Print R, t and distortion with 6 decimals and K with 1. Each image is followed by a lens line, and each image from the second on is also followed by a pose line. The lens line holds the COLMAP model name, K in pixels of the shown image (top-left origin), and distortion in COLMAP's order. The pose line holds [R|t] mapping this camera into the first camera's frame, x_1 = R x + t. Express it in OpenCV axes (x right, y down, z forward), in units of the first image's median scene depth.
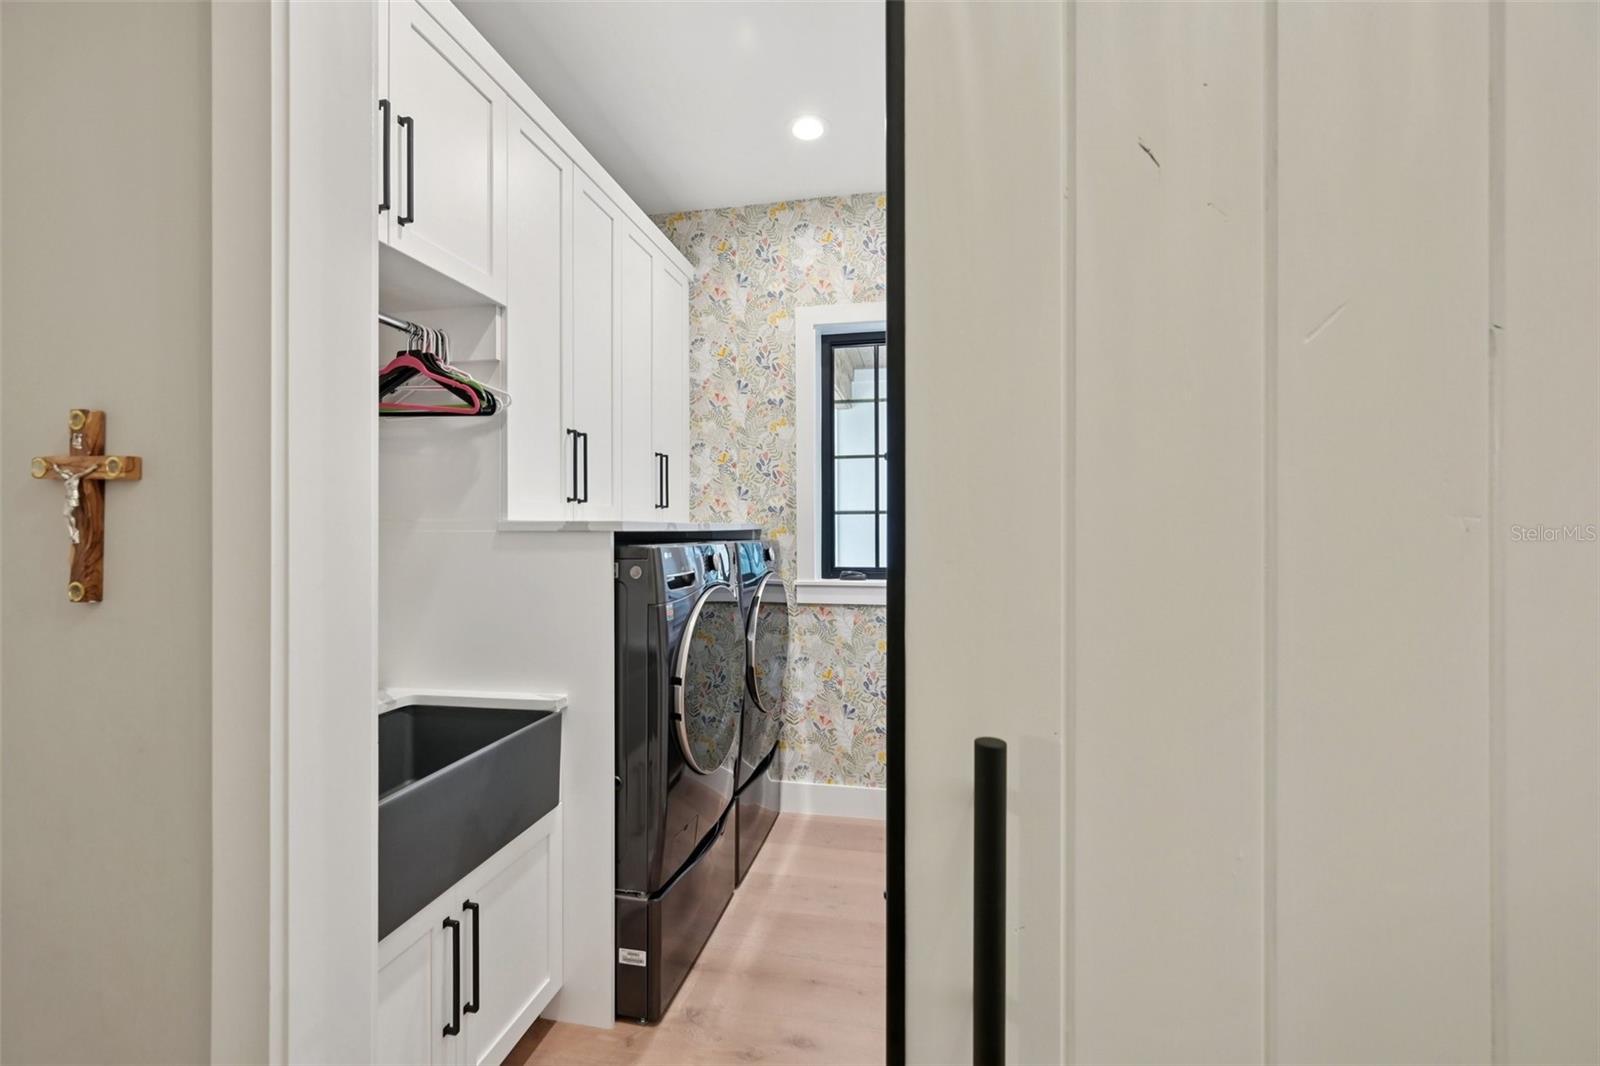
lens RADIAL K [[641.6, 0, 803.6], [0, 641.6, 523.1], [0, 0, 1]] dist [0.000196, 0.000113]
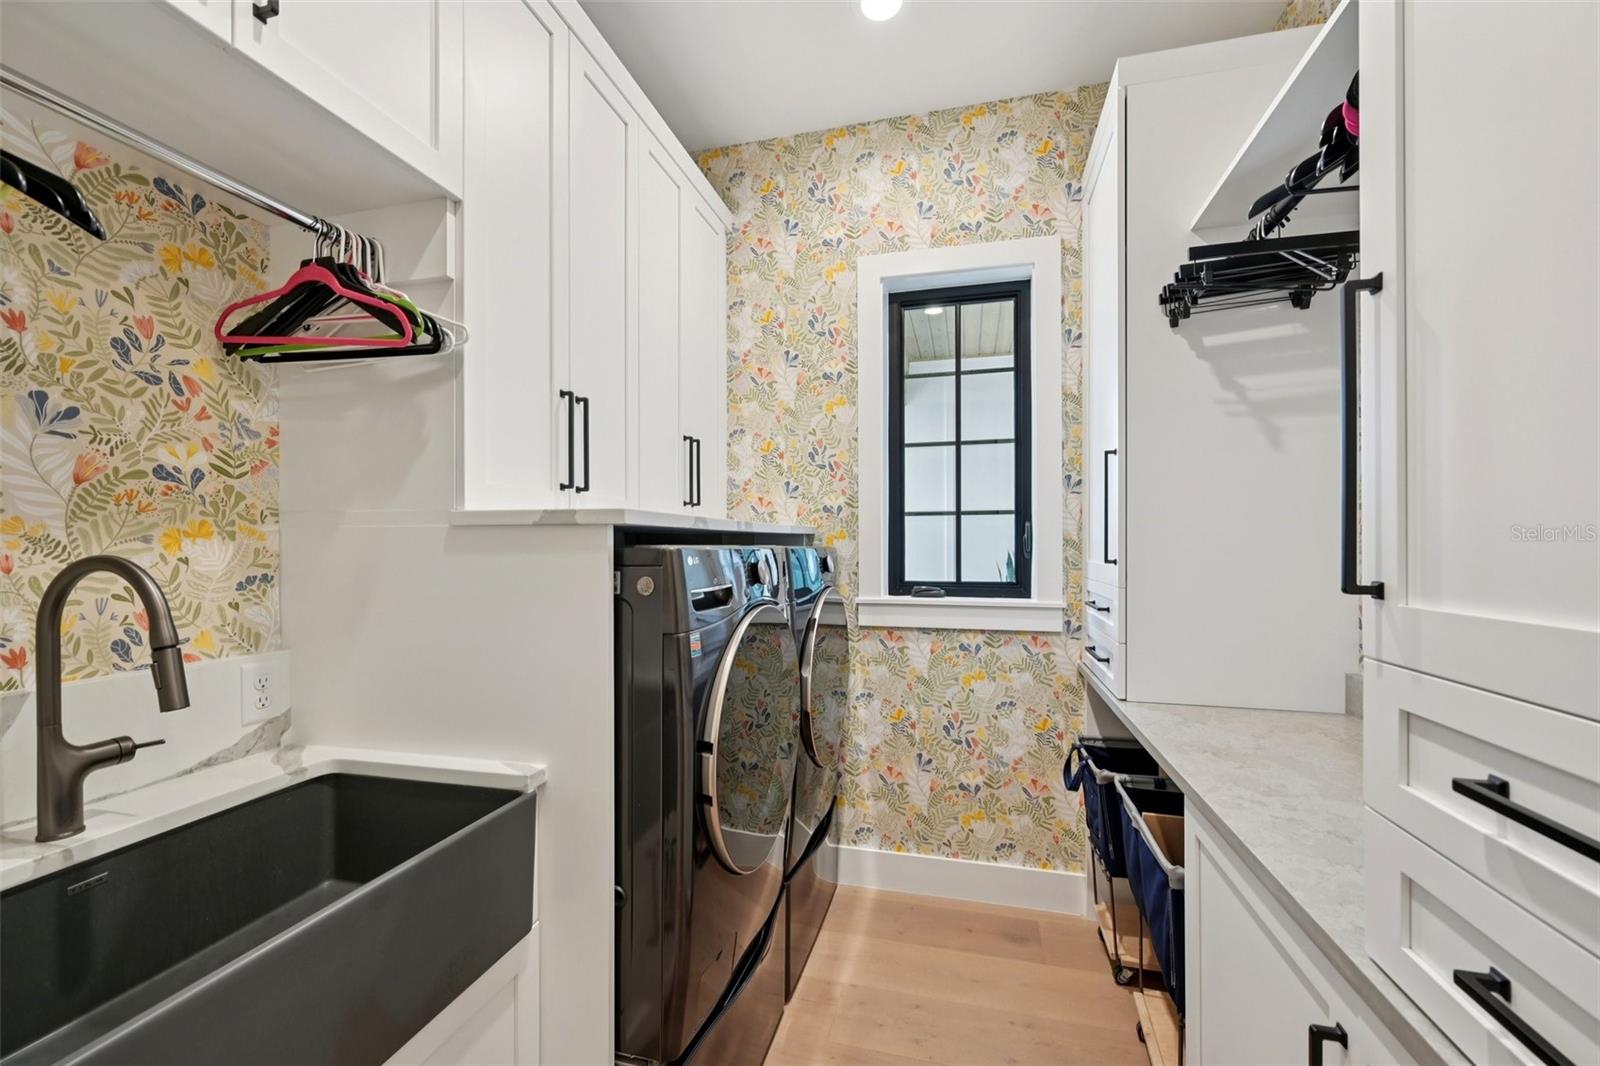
lens RADIAL K [[638.7, 0, 804.1], [0, 638.7, 538.0], [0, 0, 1]] dist [0.000778, 0.000107]
pose [[0.998330, 0.000656, -0.057770, -0.033376], [-0.000723, 0.999999, -0.001154, 0.016191], [0.057769, 0.001194, 0.998329, 0.200719]]
